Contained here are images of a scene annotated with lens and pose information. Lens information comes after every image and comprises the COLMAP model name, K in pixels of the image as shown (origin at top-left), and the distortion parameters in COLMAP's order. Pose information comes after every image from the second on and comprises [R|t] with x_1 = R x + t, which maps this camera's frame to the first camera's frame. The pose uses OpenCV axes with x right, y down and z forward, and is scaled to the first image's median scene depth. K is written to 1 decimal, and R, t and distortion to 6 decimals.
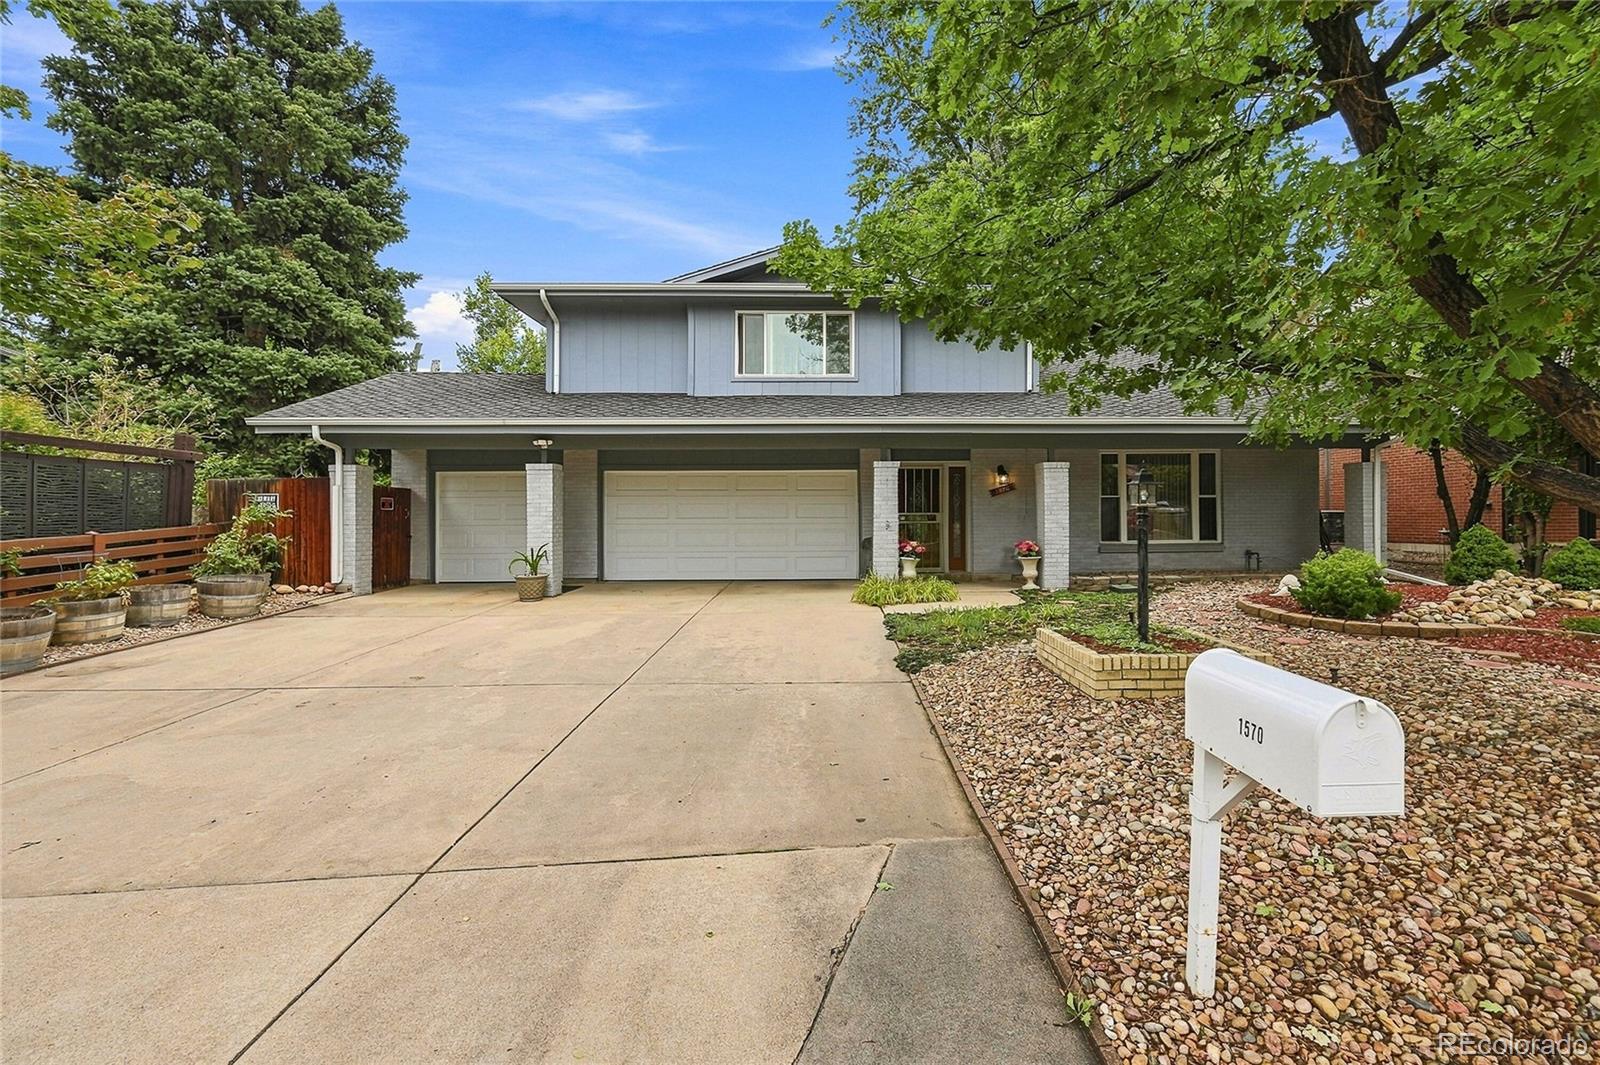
lens RADIAL K [[632.8, 0, 803.8], [0, 632.8, 528.9], [0, 0, 1]] dist [-0.000872, 0.000150]
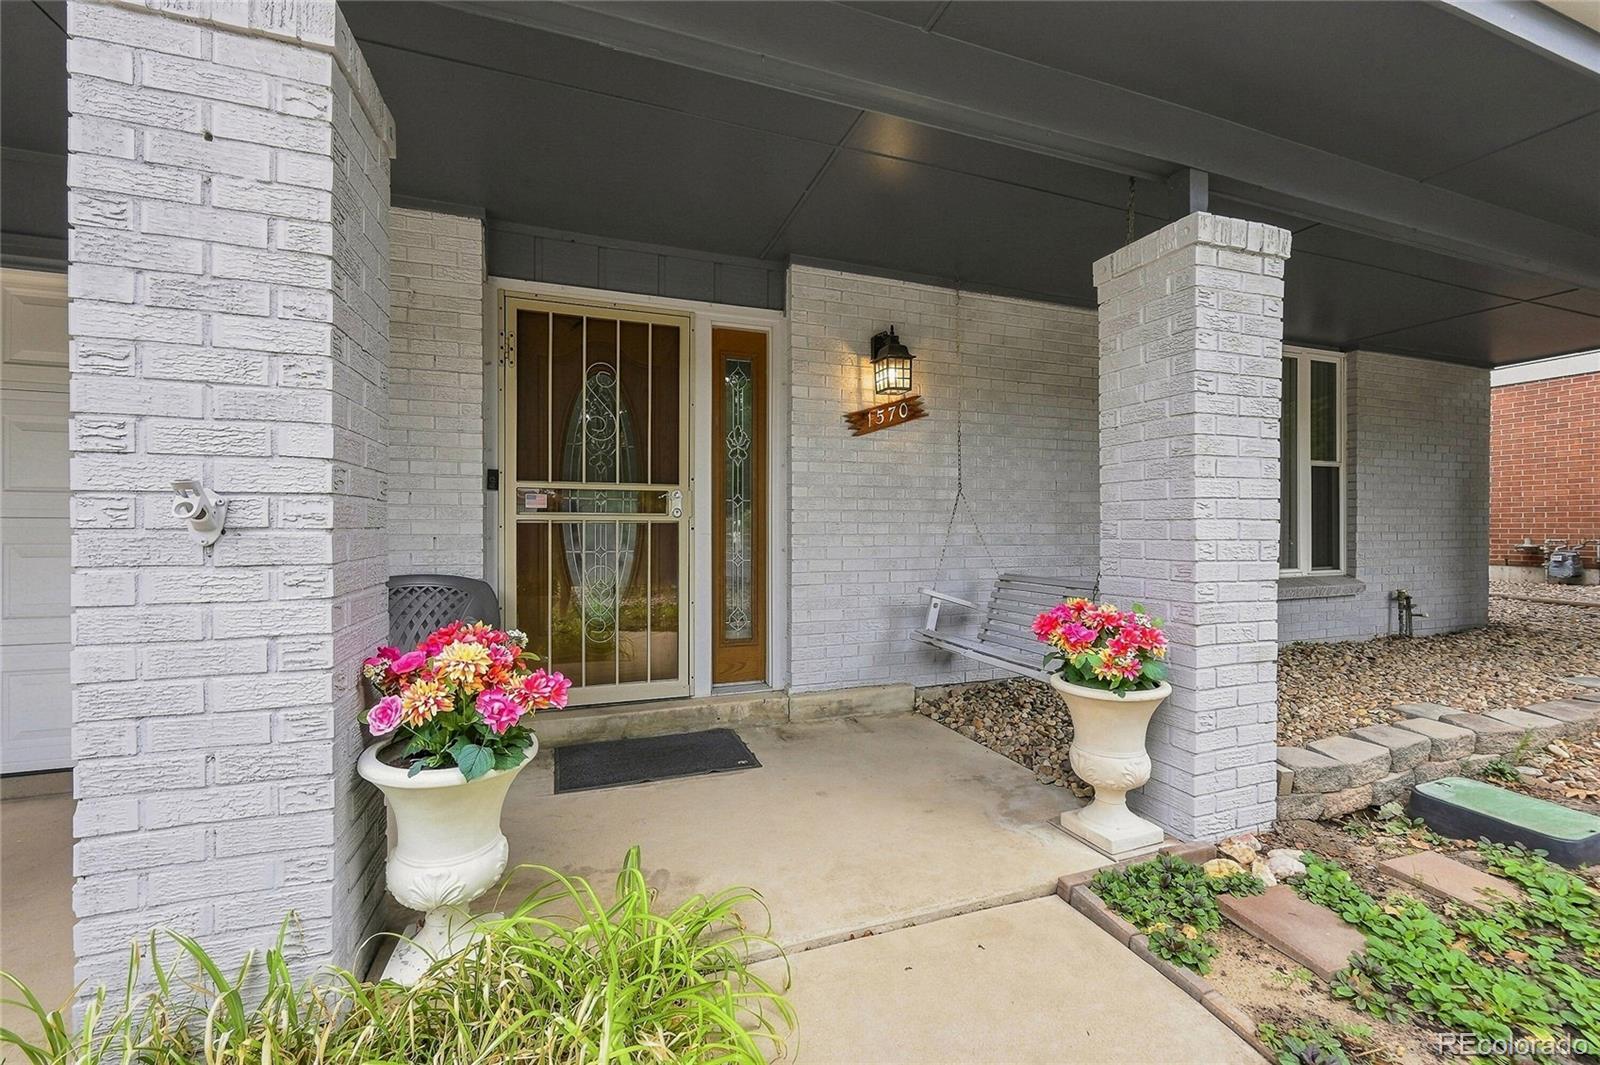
lens RADIAL K [[632.8, 0, 802.6], [0, 632.8, 533.3], [0, 0, 1]] dist [-0.000872, 0.000150]
pose [[0.927901, 0.003660, 0.372809, 0.165189], [-0.001350, 0.999978, -0.006459, -0.002479], [-0.372825, 0.005490, 0.927886, 0.738926]]
